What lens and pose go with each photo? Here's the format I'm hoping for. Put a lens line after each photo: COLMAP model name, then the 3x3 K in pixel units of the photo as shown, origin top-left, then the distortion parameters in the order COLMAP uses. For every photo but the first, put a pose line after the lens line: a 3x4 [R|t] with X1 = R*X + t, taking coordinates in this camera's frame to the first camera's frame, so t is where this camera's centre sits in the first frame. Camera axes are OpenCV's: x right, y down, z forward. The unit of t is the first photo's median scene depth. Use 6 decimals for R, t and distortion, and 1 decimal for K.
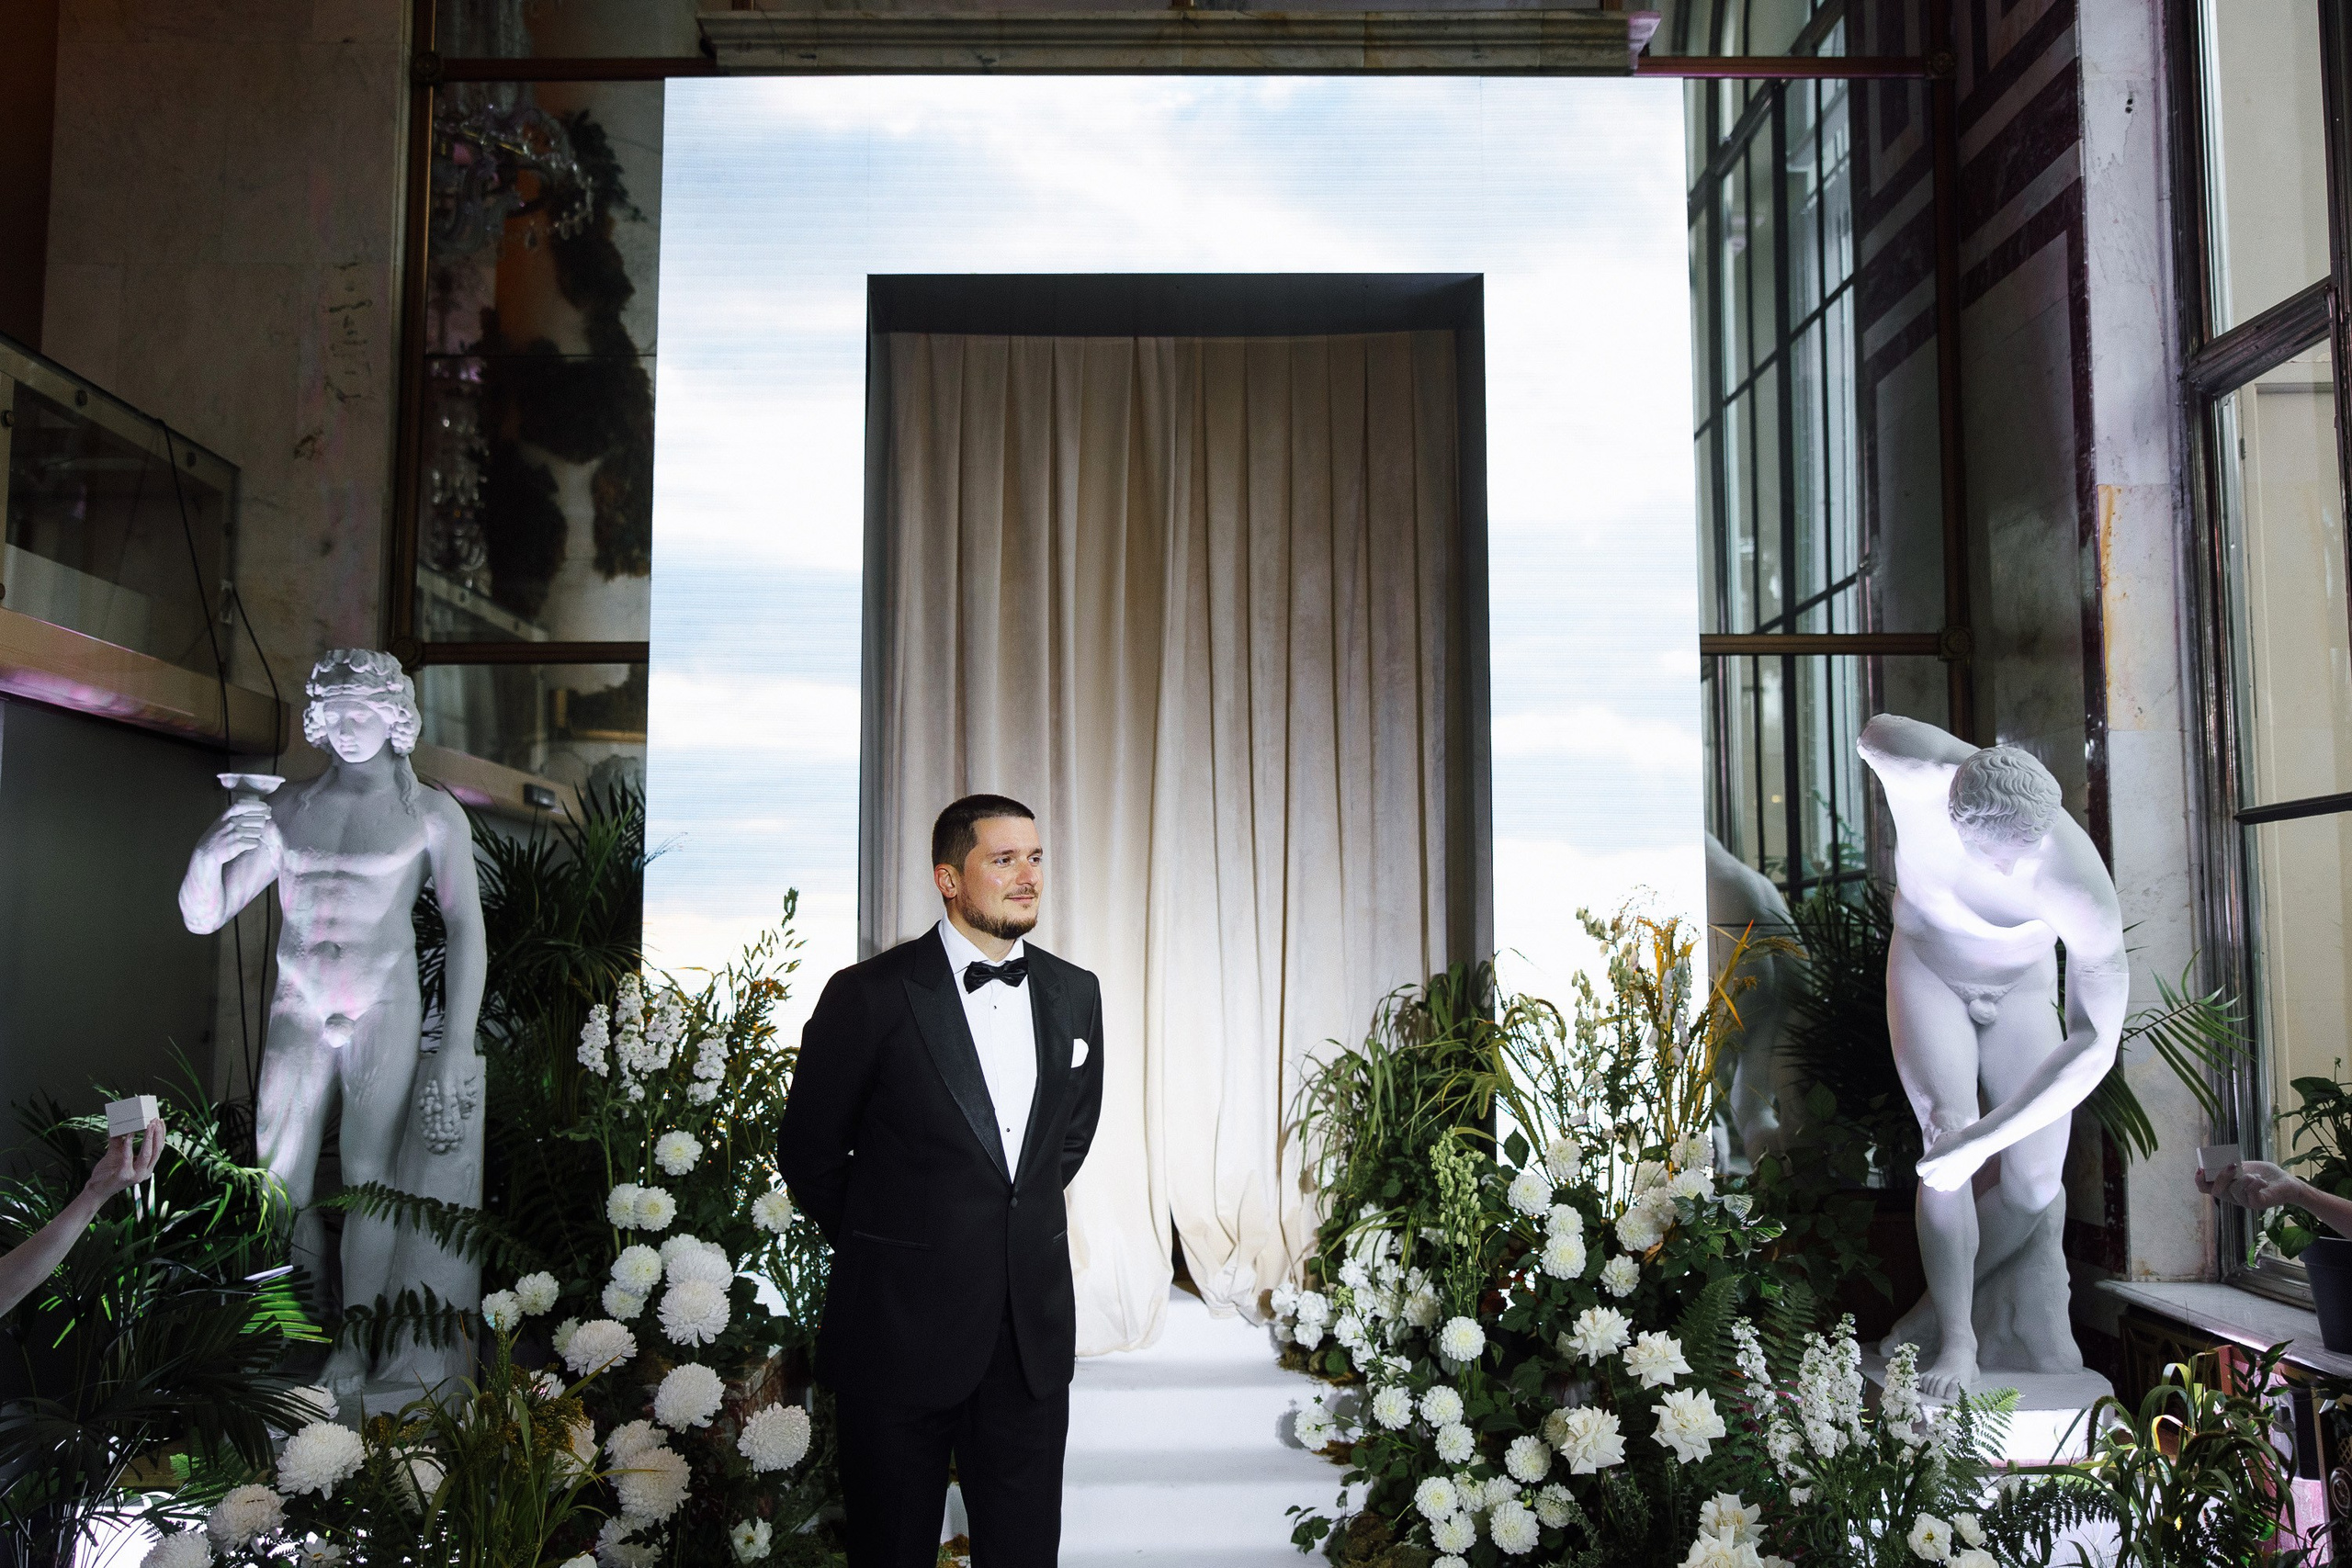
lens RADIAL K [[2123.7, 0, 1180.5], [0, 2123.7, 765.2], [0, 0, 1]] dist [-0.009509, 0.001354]
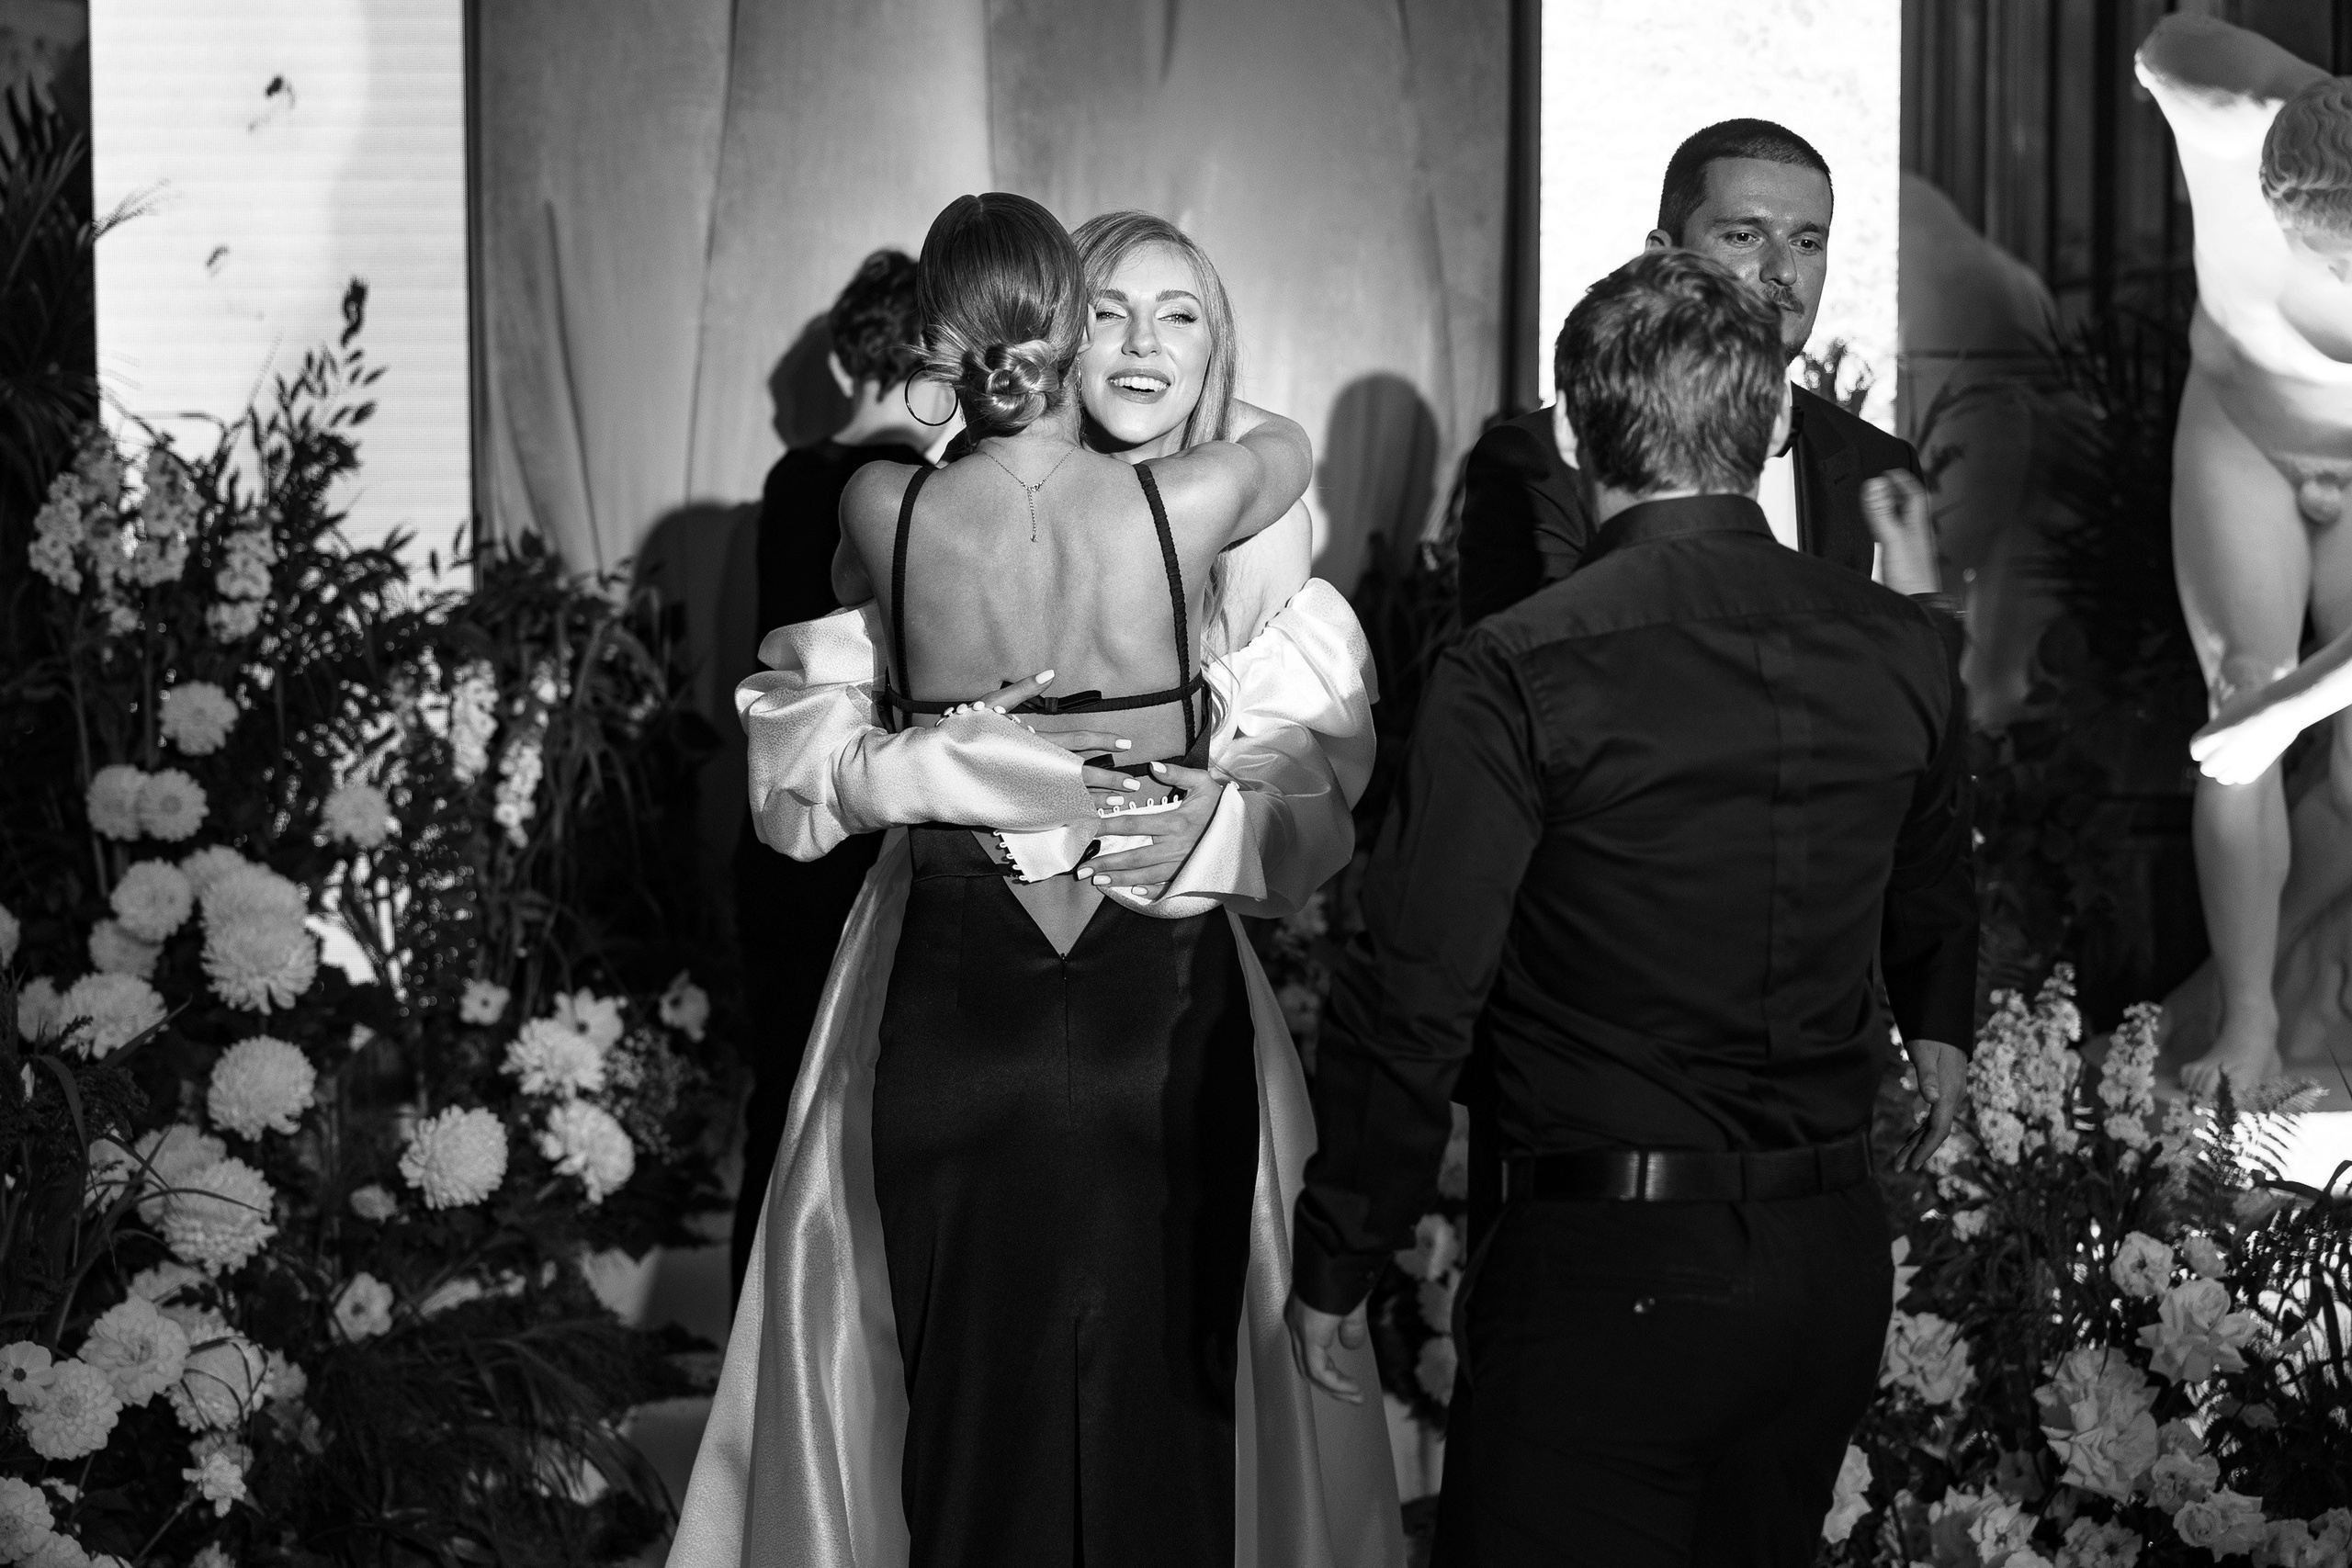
lens RADIAL K [[4734.8, 0, 1218.6], [0, 4734.8, 784.4], [0, 0, 1]] dist [0.040103, -0.045877]
pose [[0.997761, 0.002164, 0.066841, -0.035417], [-0.013631, 0.985075, 0.171584, -0.036066], [-0.065473, -0.172111, 0.982899, -0.359730]]
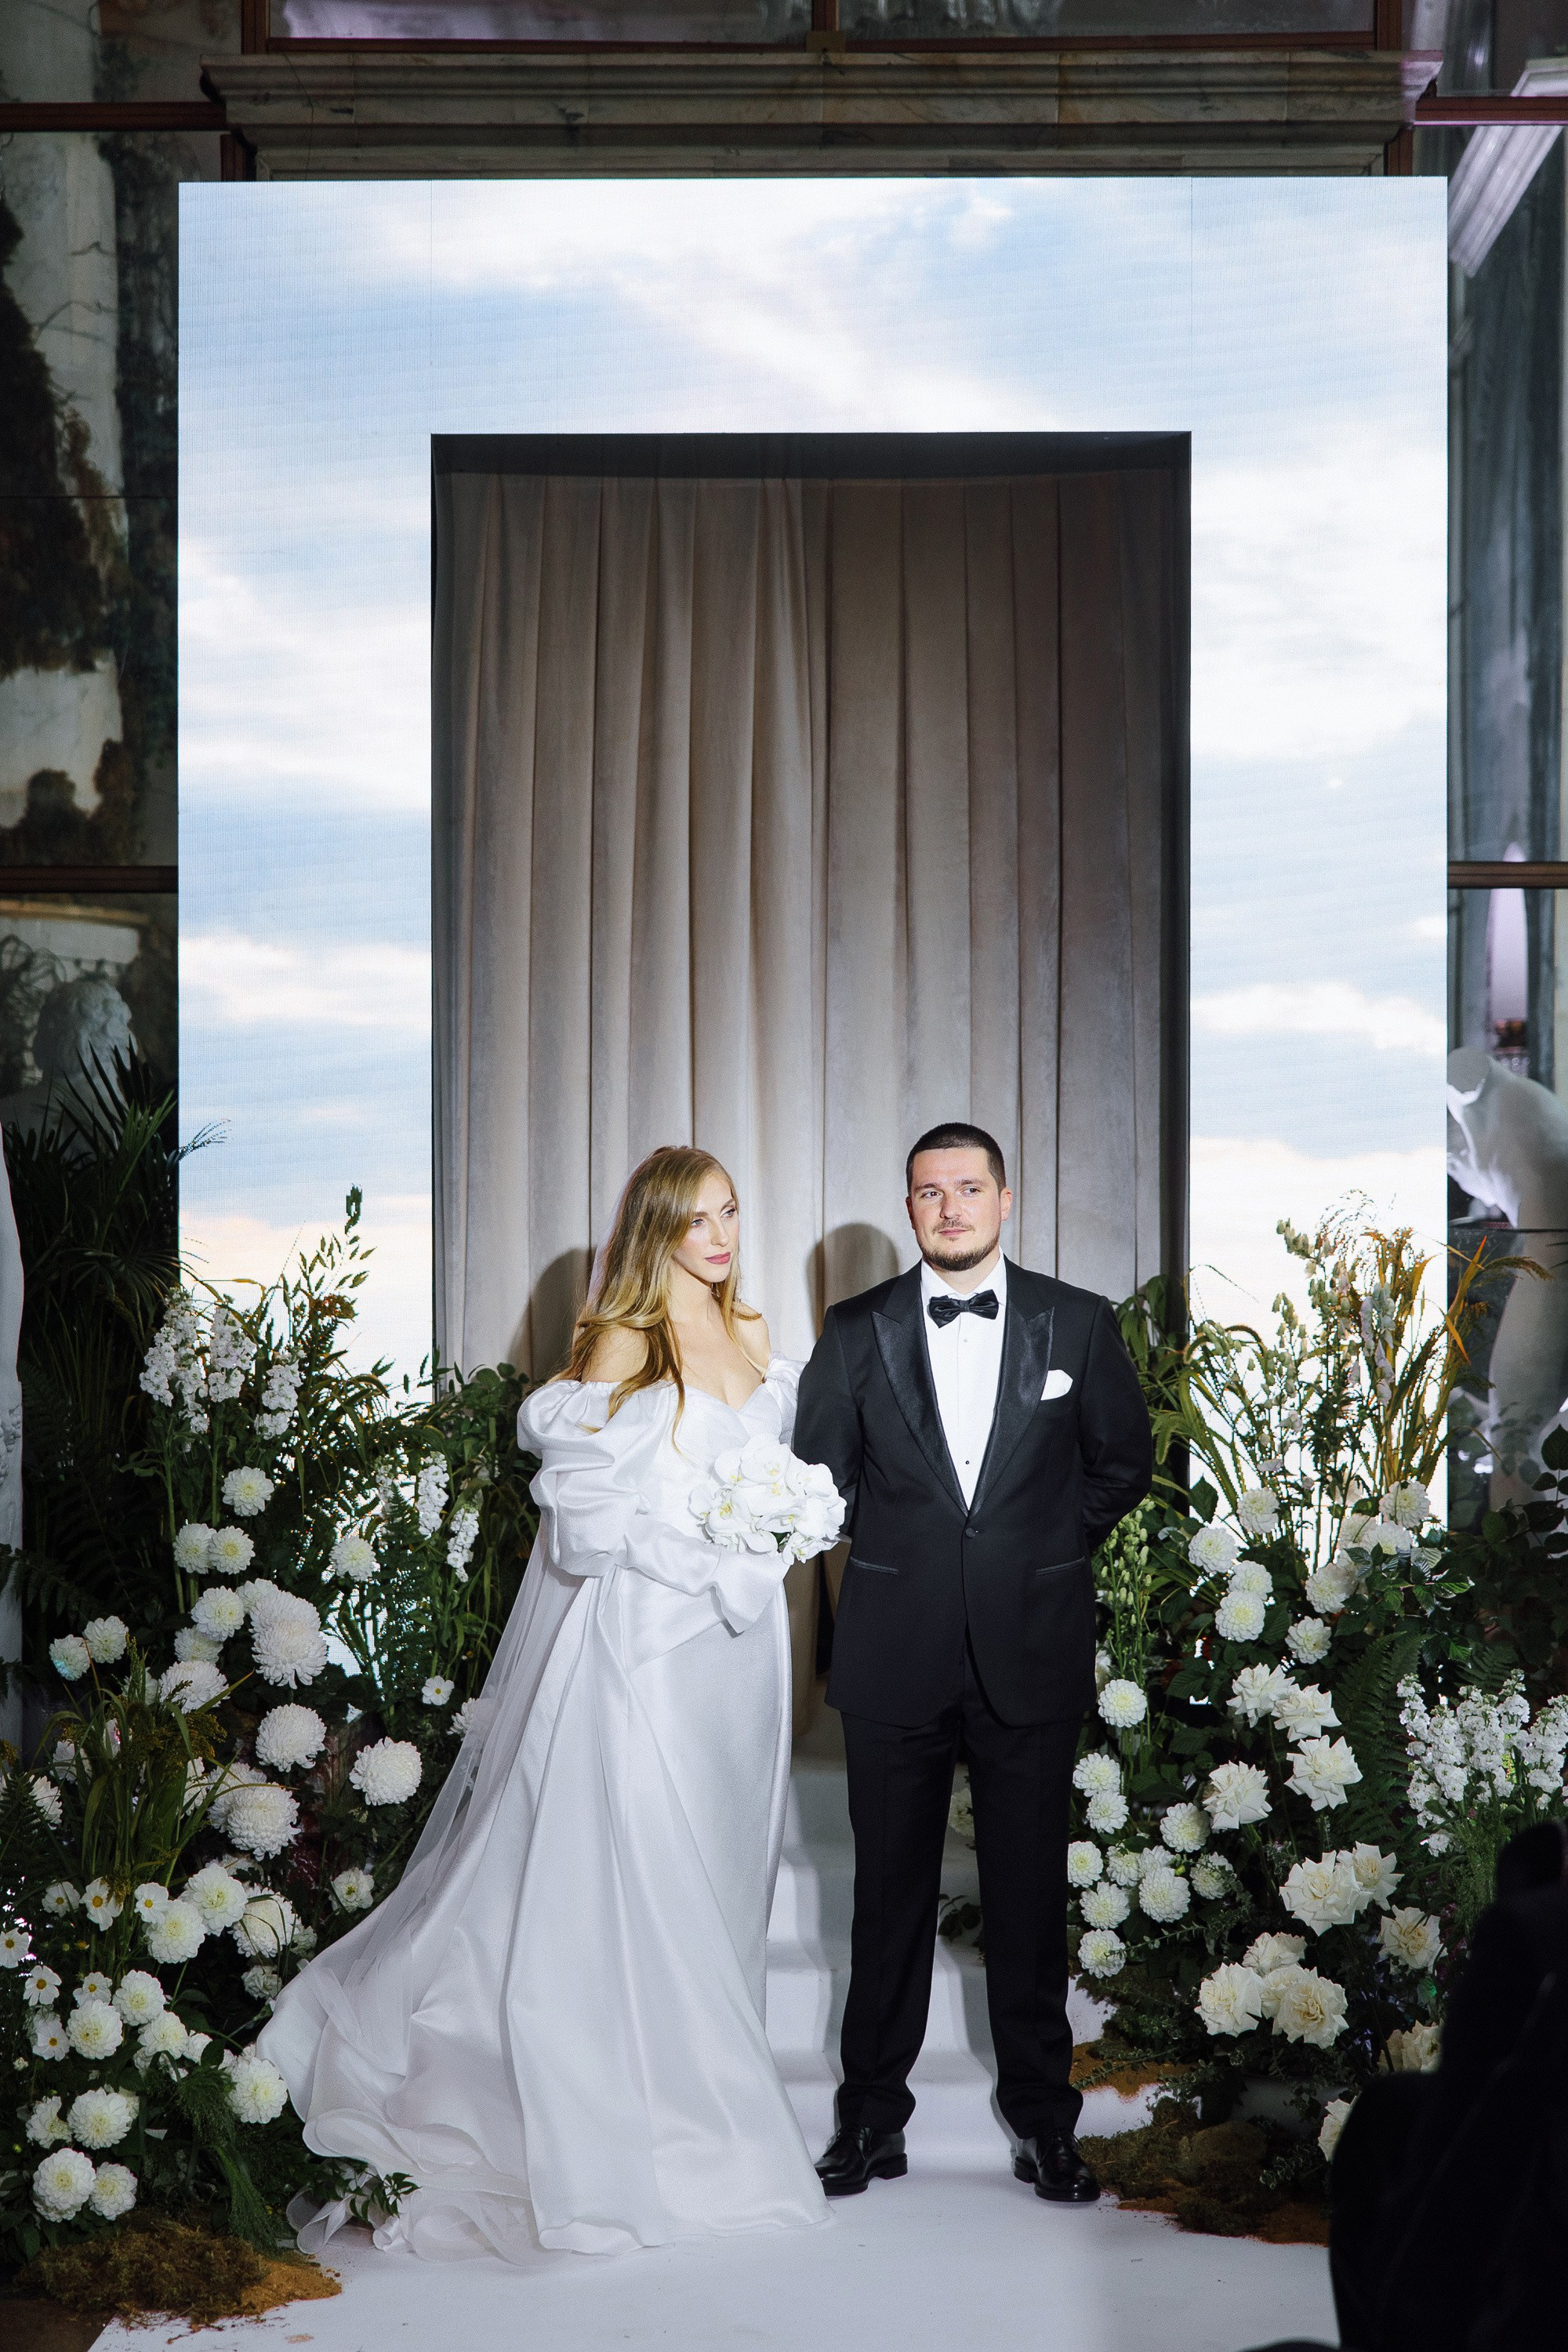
lens RADIAL K [[5646.4, 0, 733.6], [0, 5646.4, 1067.9], [0, 0, 1]] dist [-0.022773, 0.688960]
pose [[0.999337, 0.006648, -0.035797, 0.051924], [-0.003654, 0.996538, 0.083059, -0.193316], [0.036225, -0.082873, 0.995901, -1.345720]]
